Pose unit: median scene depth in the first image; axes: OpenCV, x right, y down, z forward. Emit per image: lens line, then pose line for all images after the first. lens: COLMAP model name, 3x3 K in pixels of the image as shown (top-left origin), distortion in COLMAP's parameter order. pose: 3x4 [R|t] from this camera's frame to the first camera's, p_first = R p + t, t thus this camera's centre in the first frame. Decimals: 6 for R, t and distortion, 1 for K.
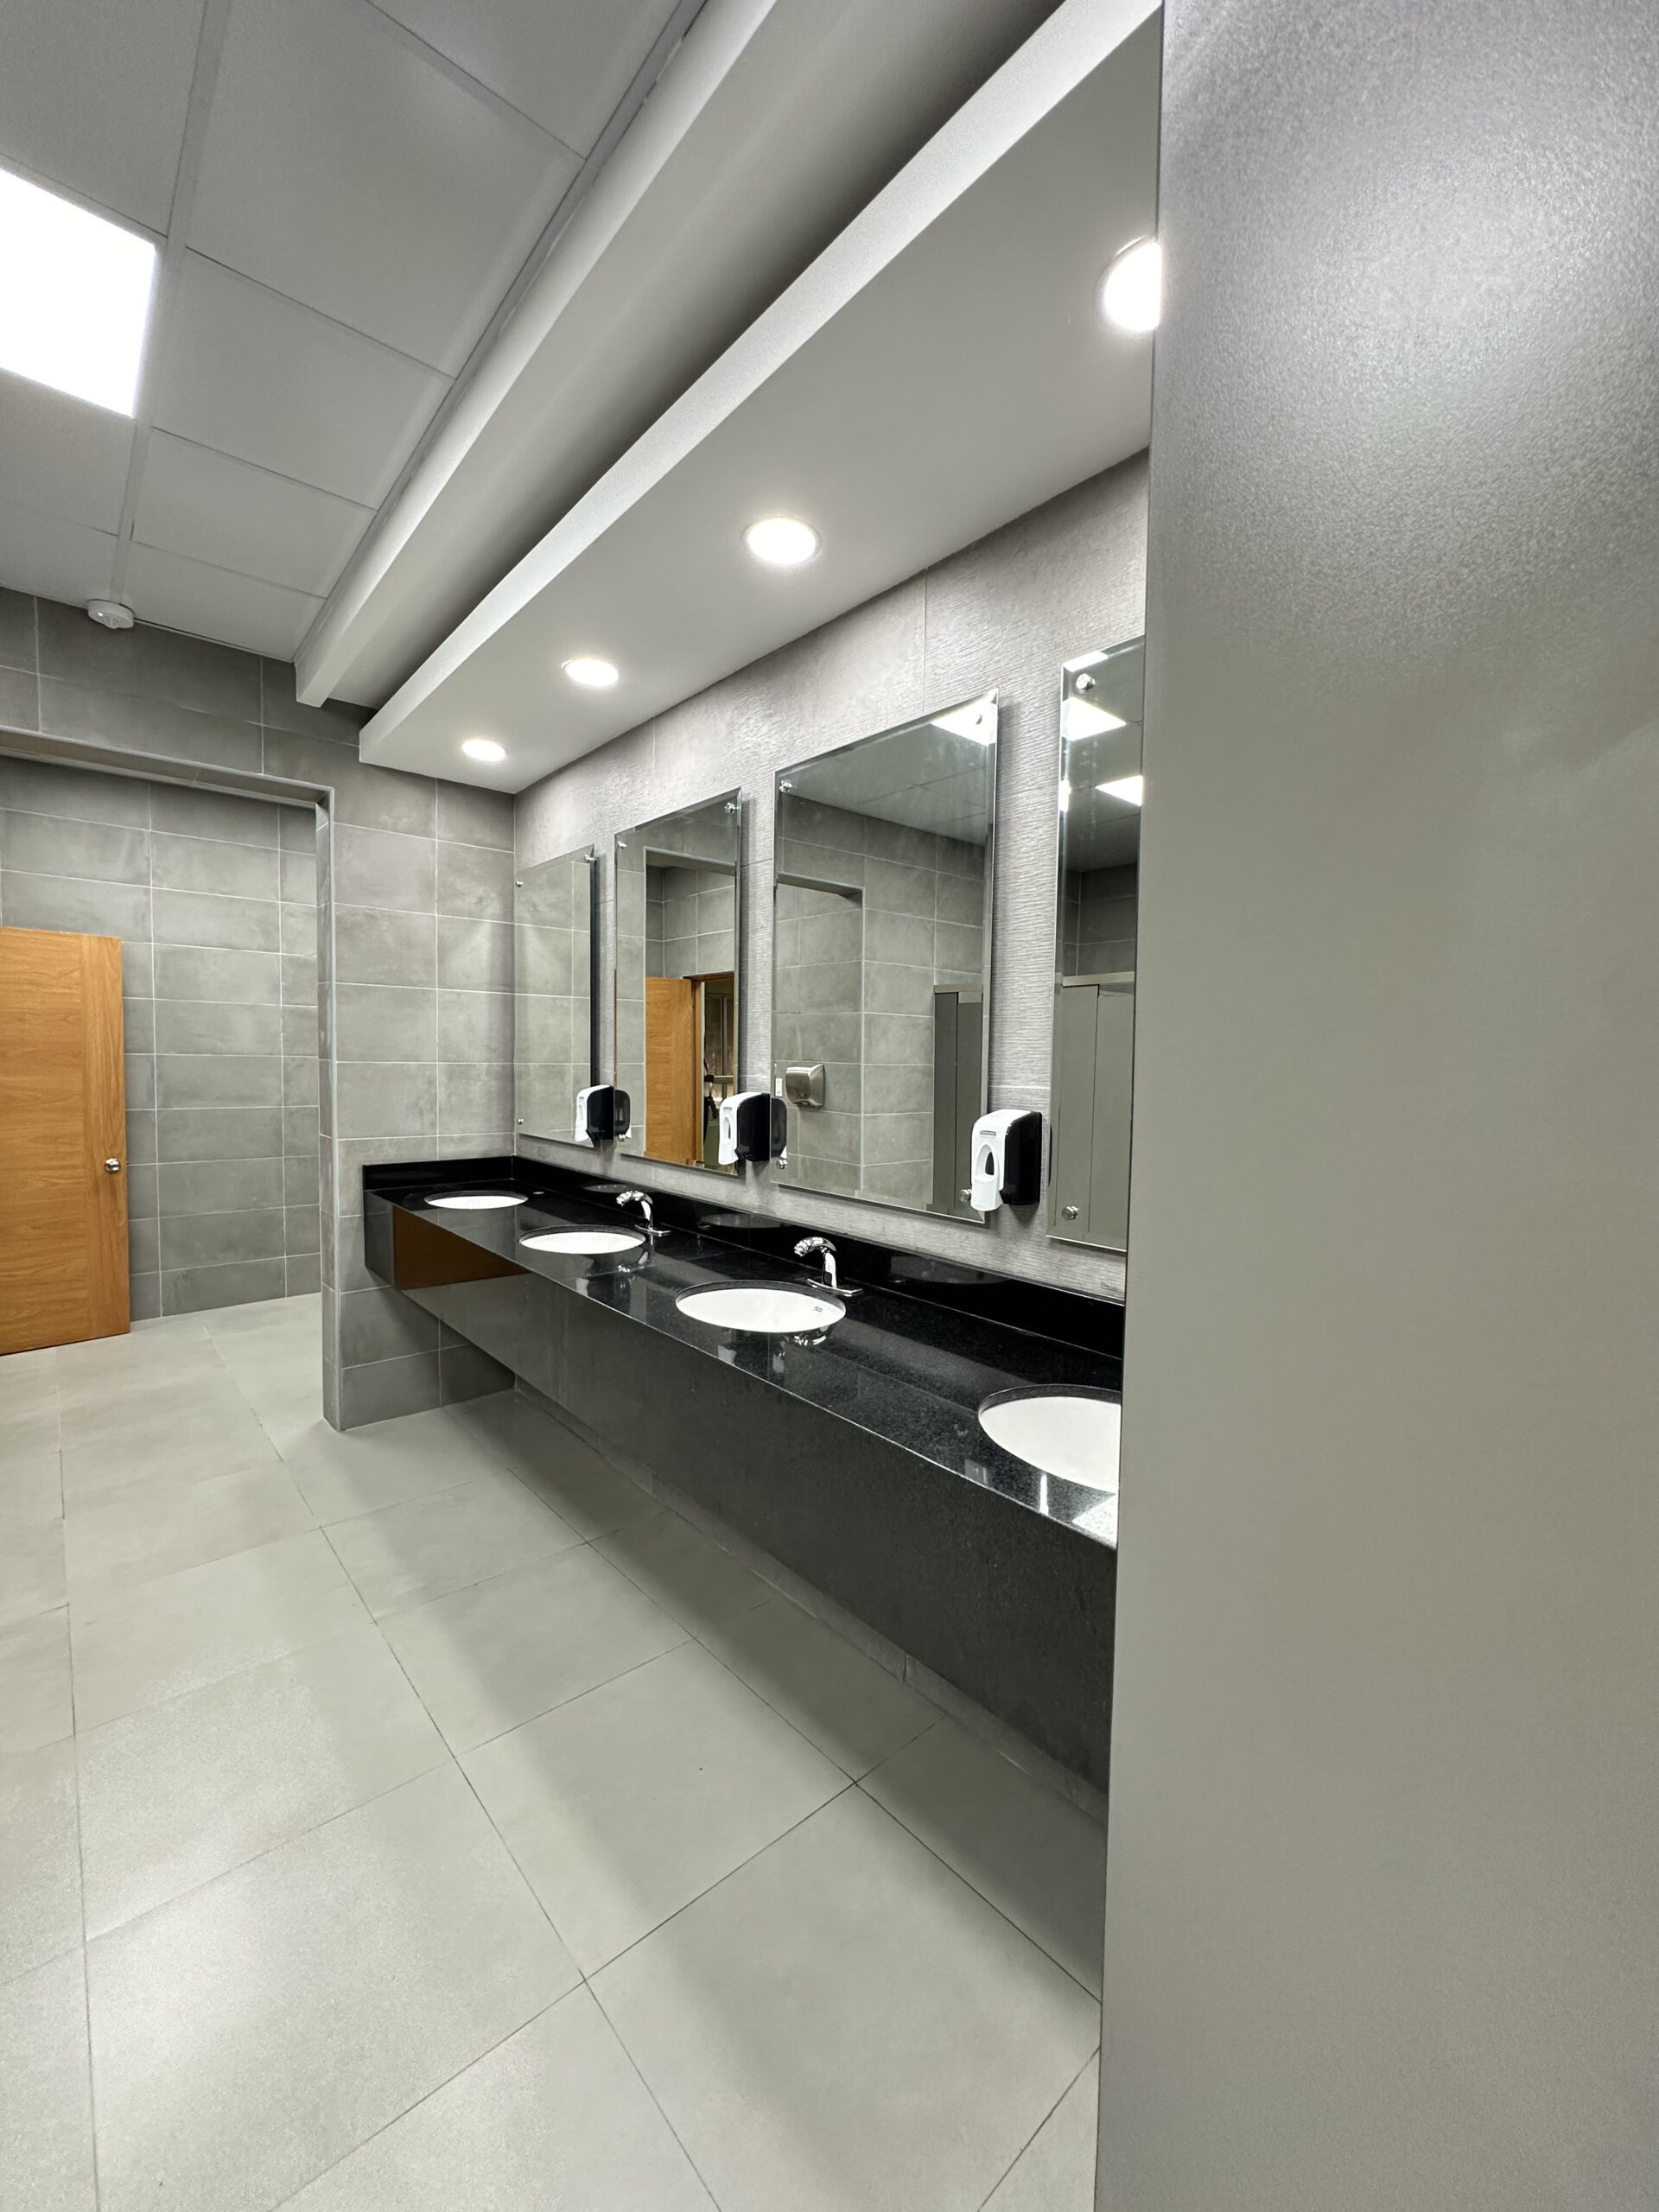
lens RADIAL K [[907.3, 0, 826.9], [0, 907.3, 1111.7], [0, 0, 1]] dist [-0.003812, 0.000705]
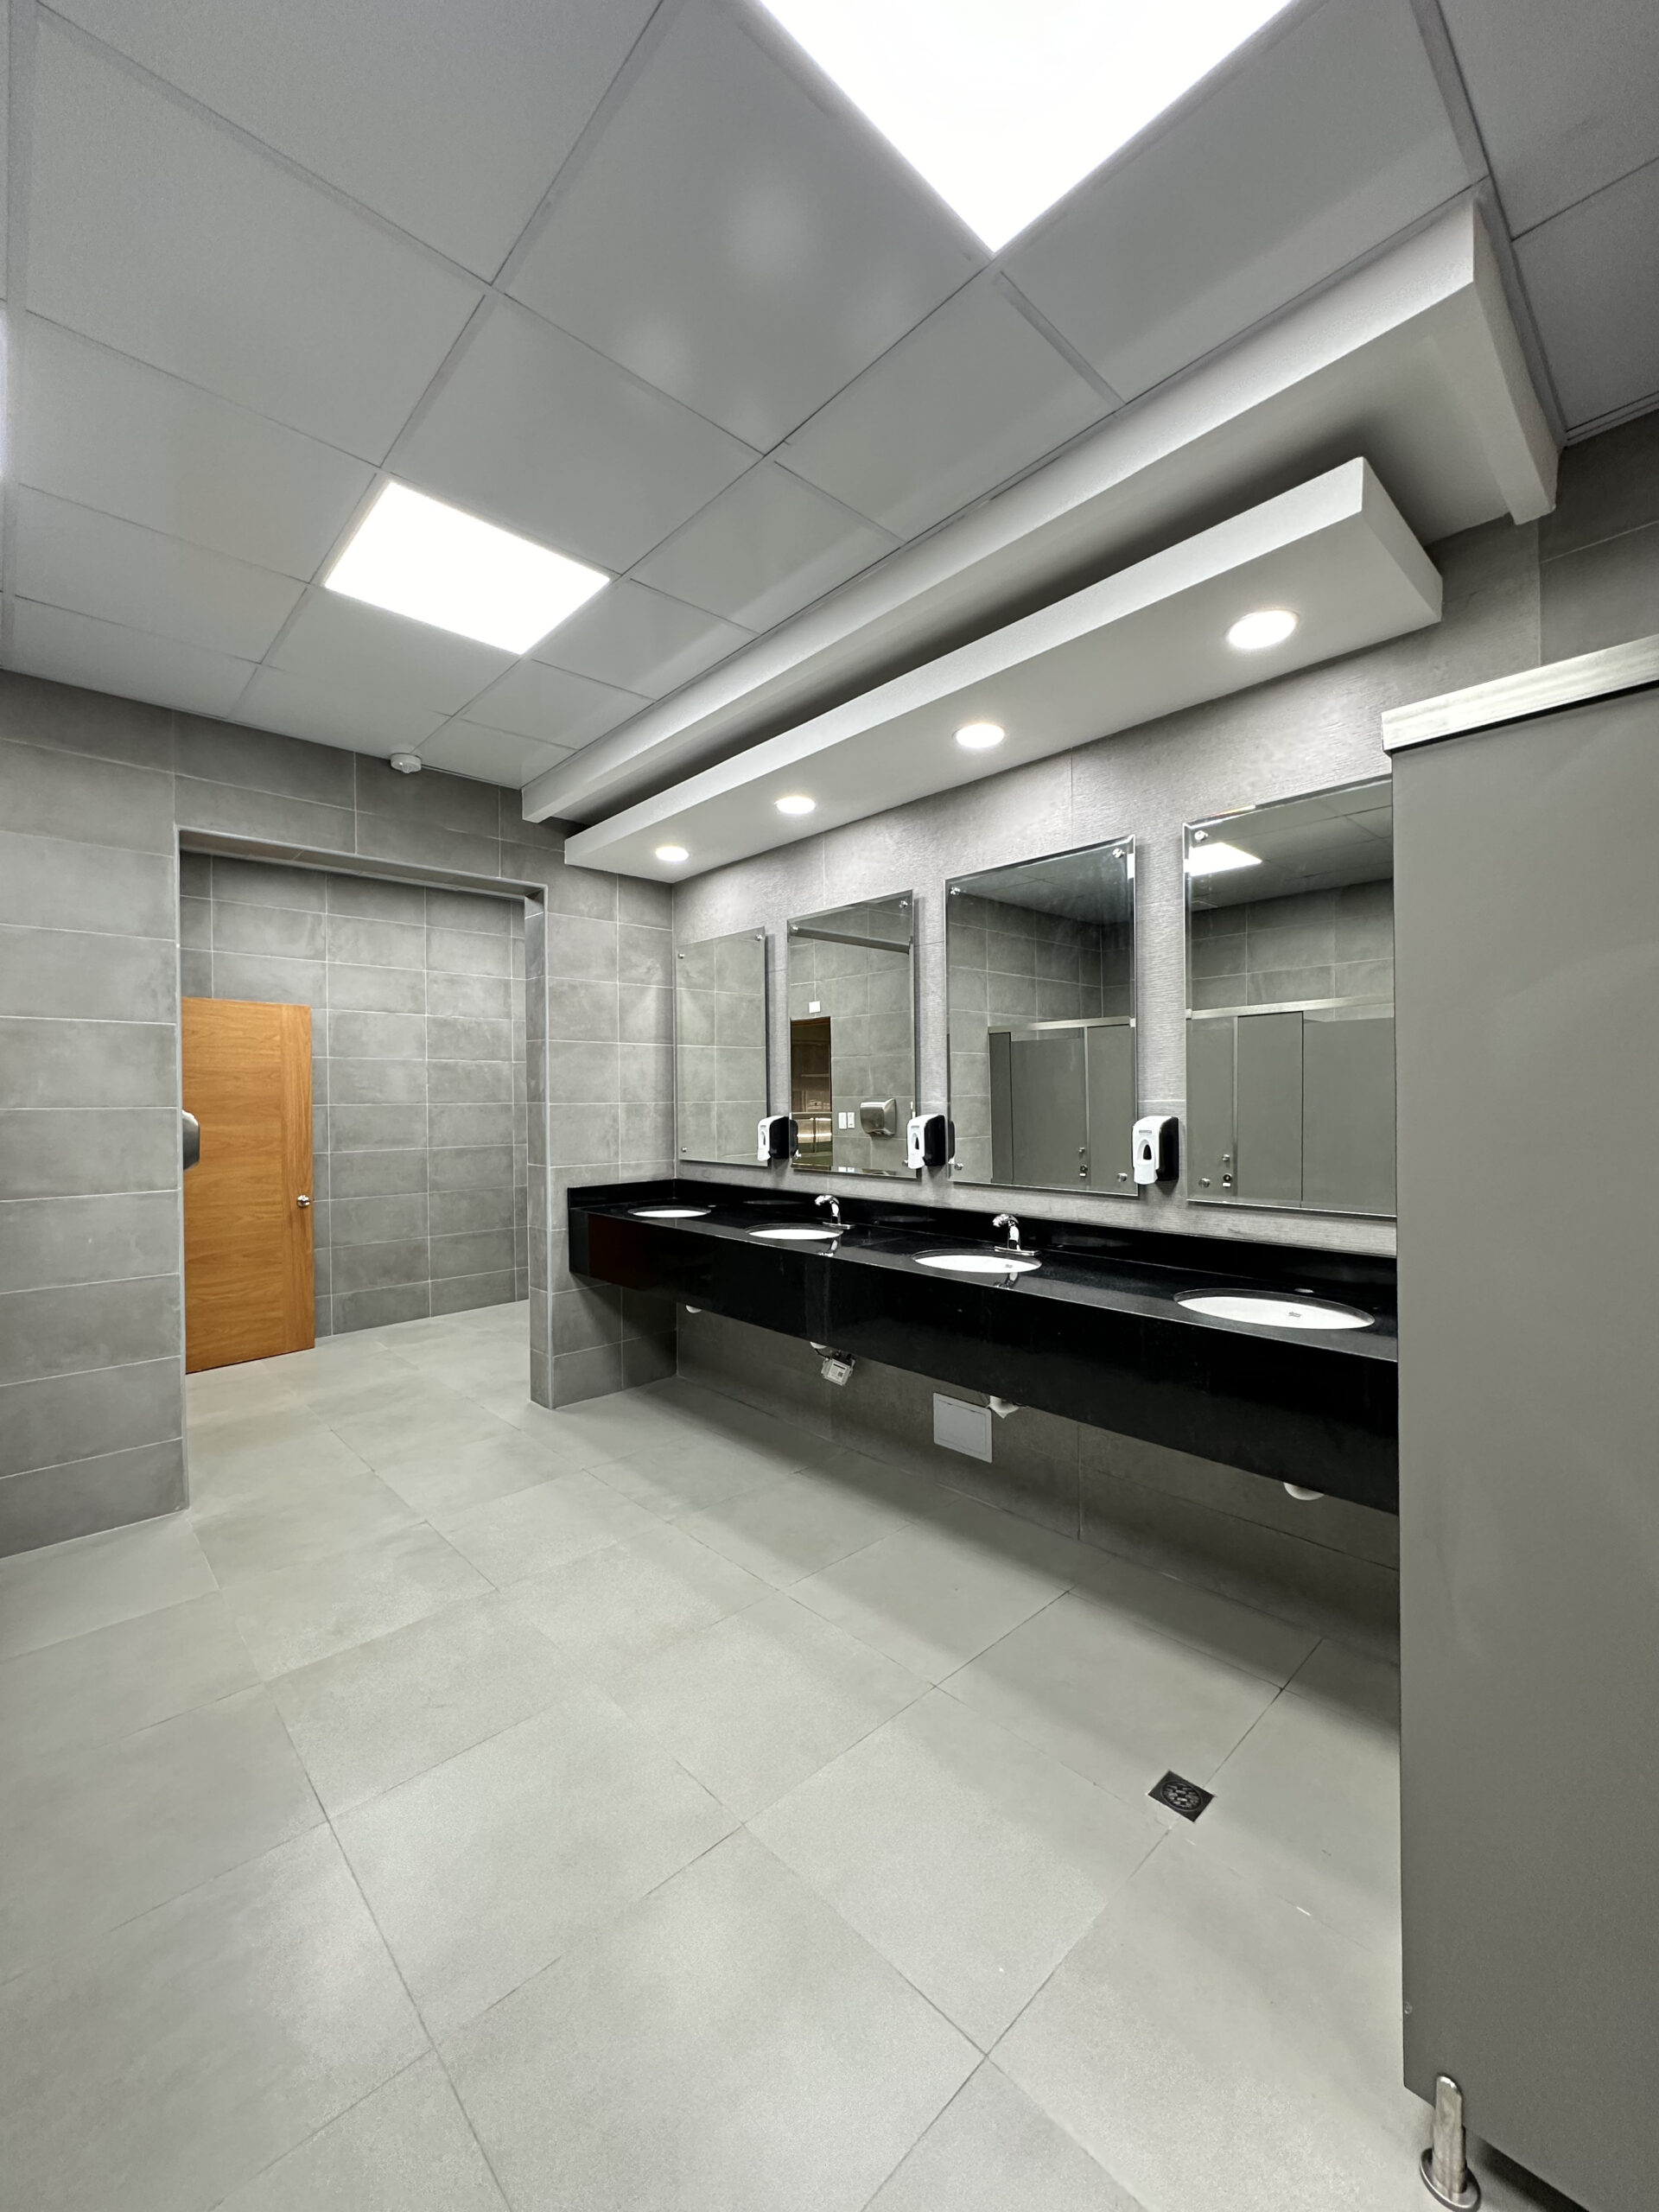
lens RADIAL K [[907.3, 0, 829.6], [0, 907.3, 1110.5], [0, 0, 1]] dist [-0.003812, 0.000705]
pose [[0.999276, -0.028381, 0.025326, -0.198929], [0.029500, 0.998553, -0.044971, 0.021465], [-0.024013, 0.045686, 0.998667, -0.250395]]
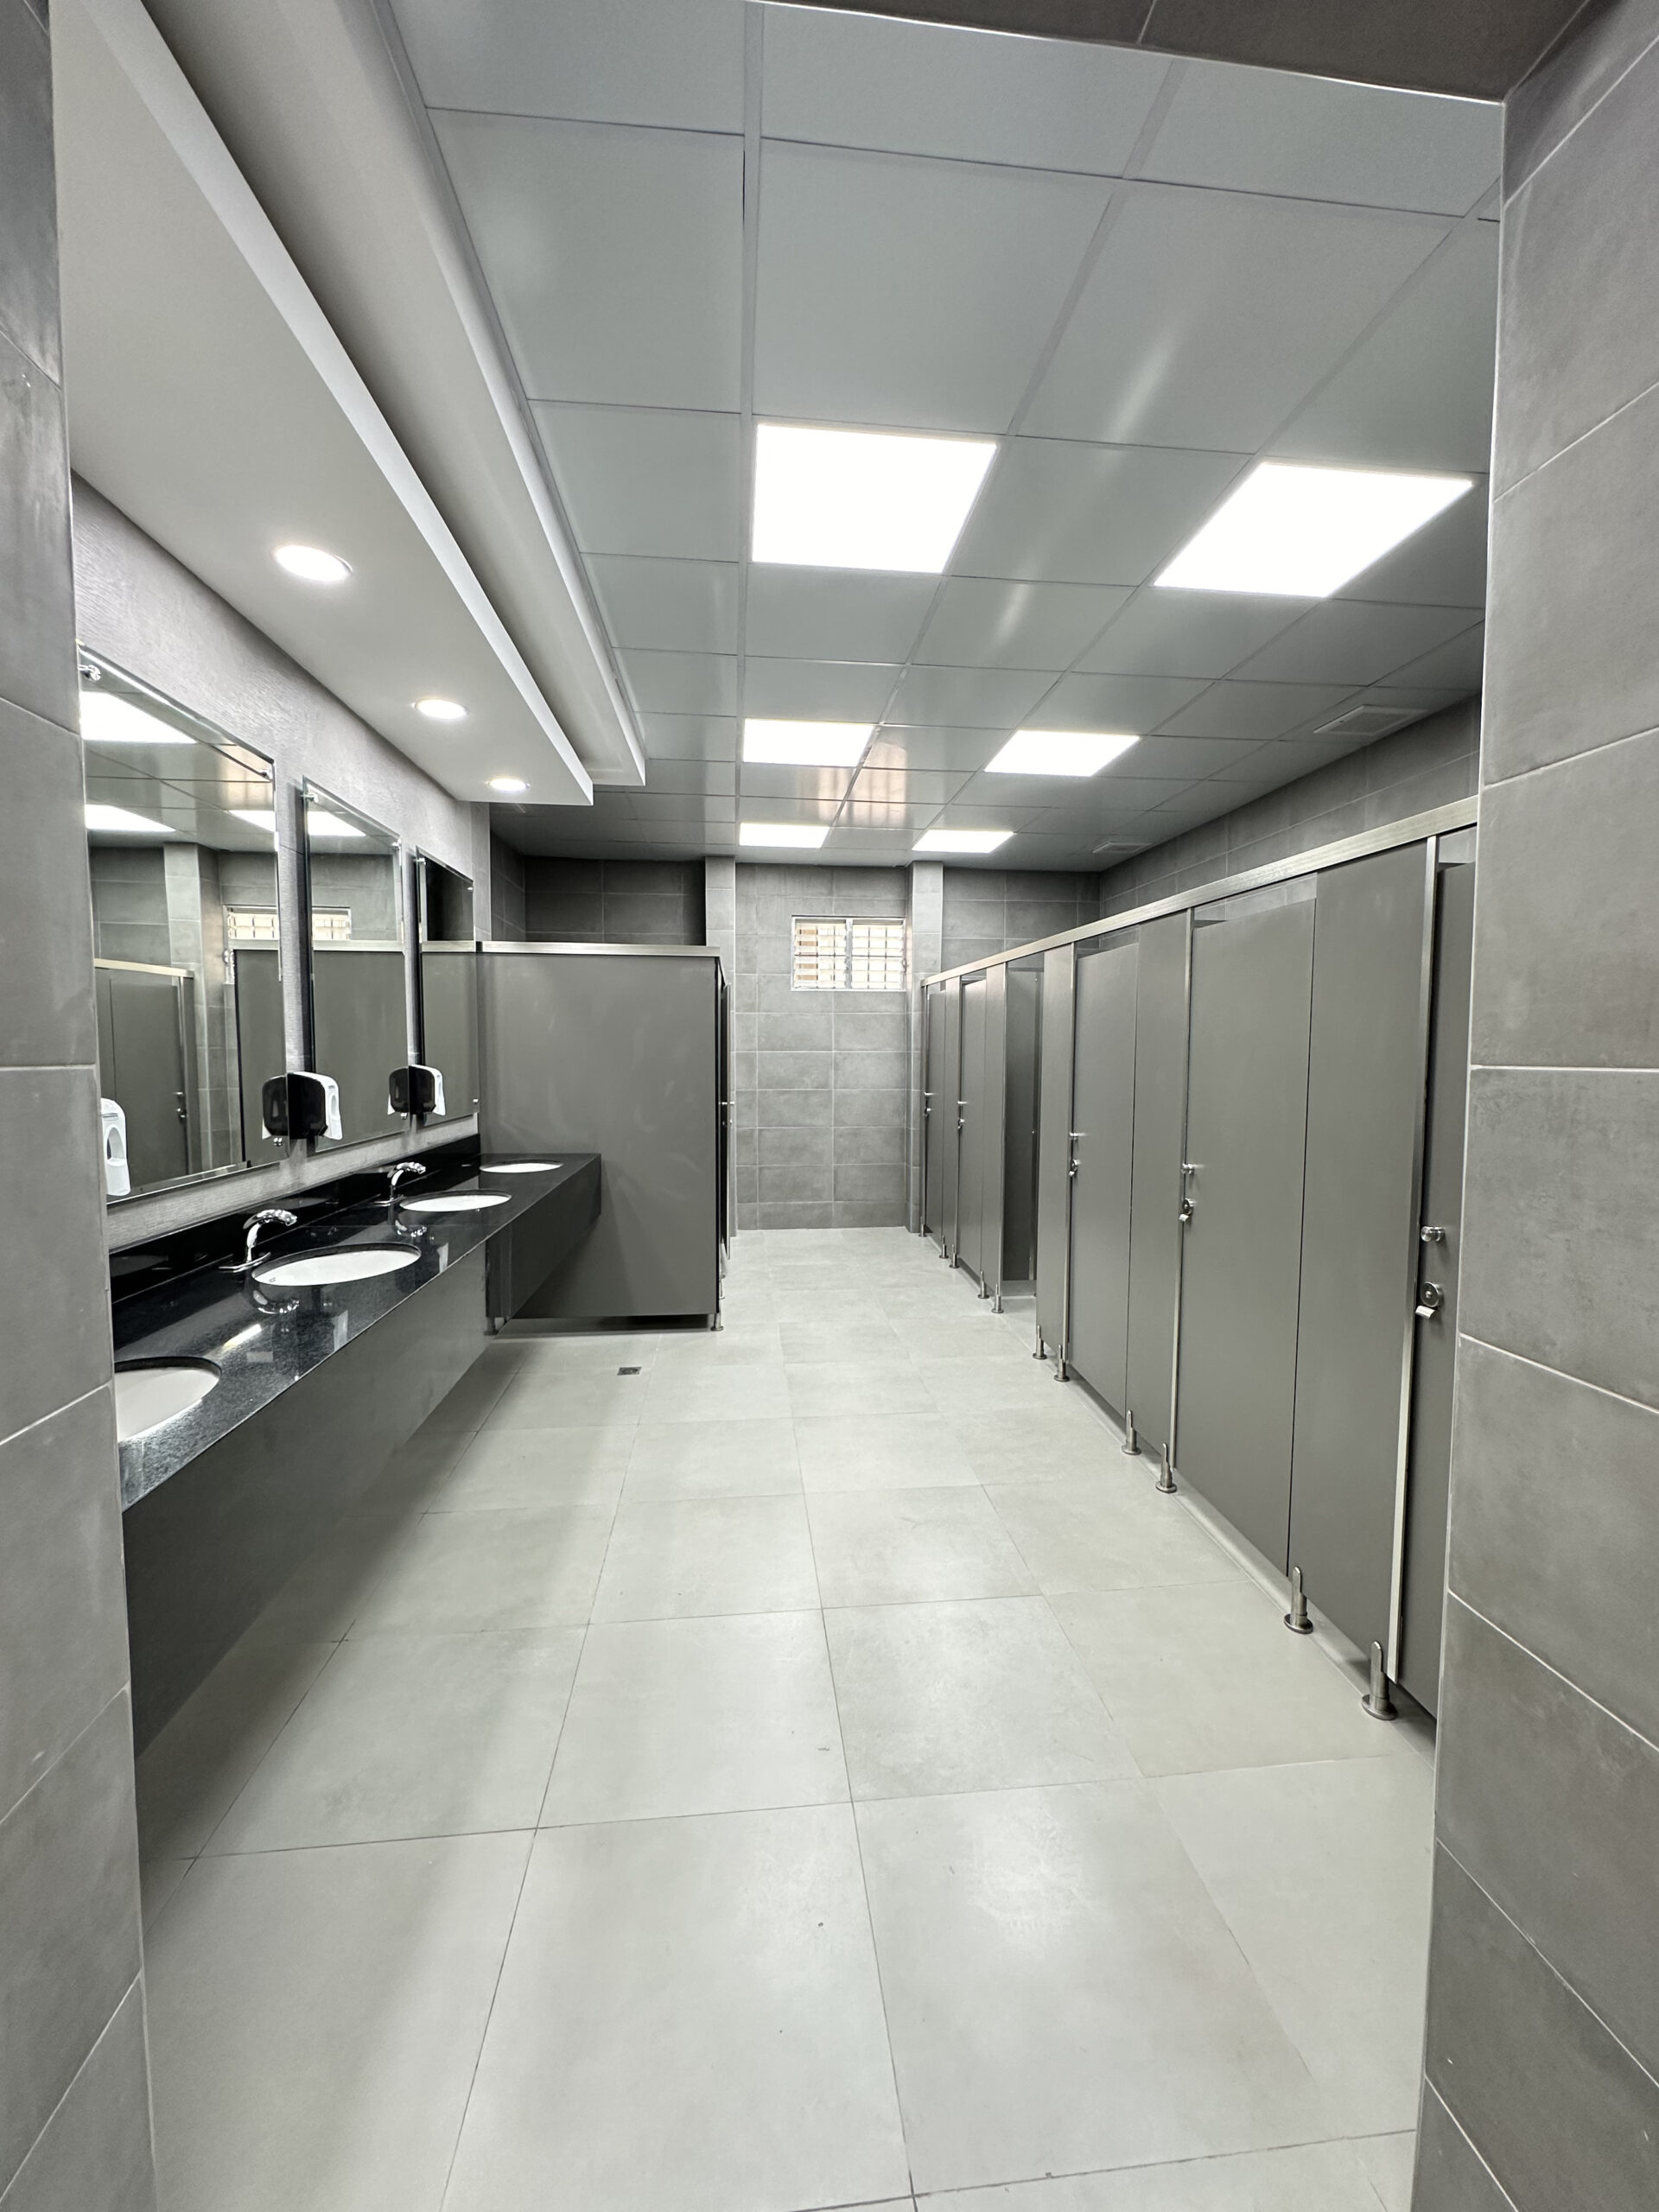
lens RADIAL K [[907.3, 0, 844.4], [0, 907.3, 1105.9], [0, 0, 1]] dist [-0.003812, 0.000705]
pose [[-0.828407, -0.056984, 0.557220, -0.881148], [0.015346, 0.992129, 0.124274, -0.075814], [-0.559916, 0.111500, -0.821013, 1.125841]]
